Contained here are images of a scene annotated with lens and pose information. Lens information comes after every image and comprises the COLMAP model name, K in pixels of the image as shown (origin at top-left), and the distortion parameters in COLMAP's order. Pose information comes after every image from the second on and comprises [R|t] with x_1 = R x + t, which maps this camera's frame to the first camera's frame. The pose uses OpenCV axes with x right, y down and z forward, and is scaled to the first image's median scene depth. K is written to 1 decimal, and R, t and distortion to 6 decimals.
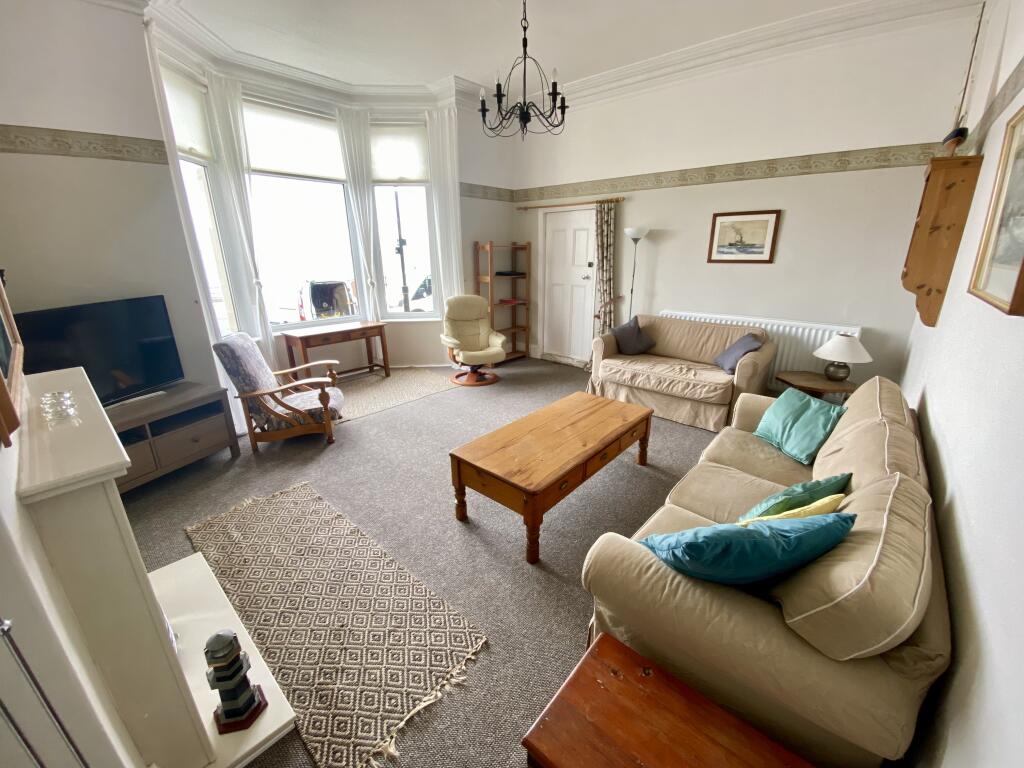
lens RADIAL K [[409.8, 0, 512.0], [0, 409.8, 384.0], [0, 0, 1]] dist [0.000727, -0.016018]
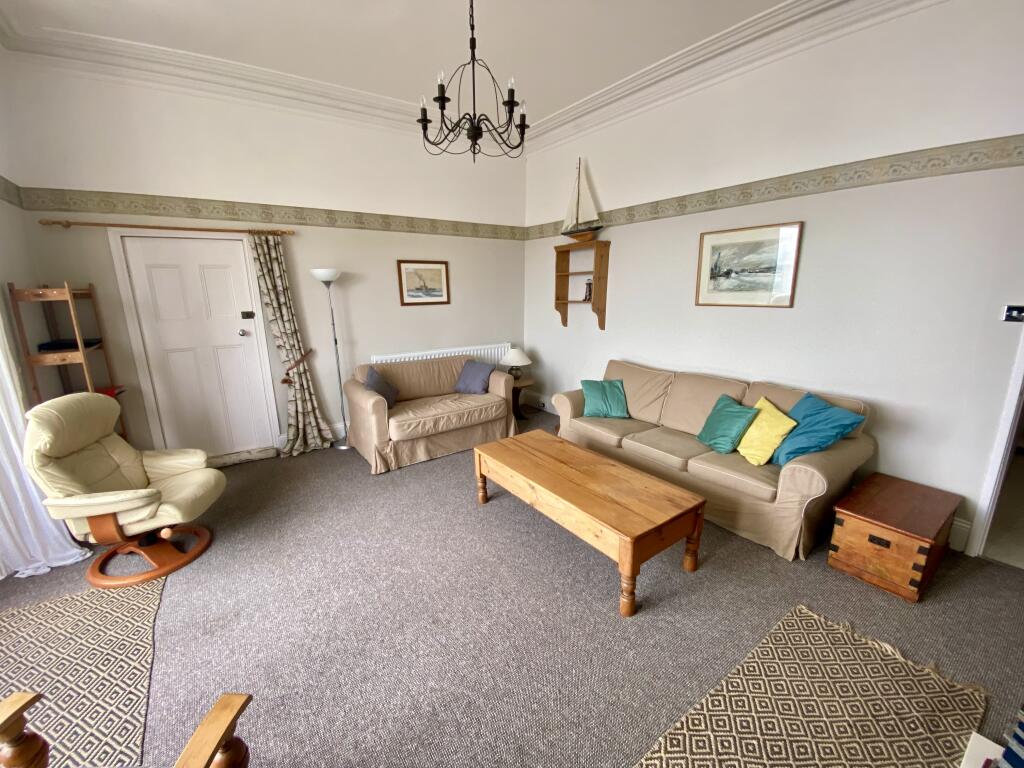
lens RADIAL K [[409.8, 0, 512.0], [0, 409.8, 384.0], [0, 0, 1]] dist [0.000727, -0.016018]
pose [[0.234485, -0.209952, 0.949177, -0.508389], [0.310411, 0.941455, 0.131560, -0.162273], [-0.921228, 0.263786, 0.285929, 0.507226]]
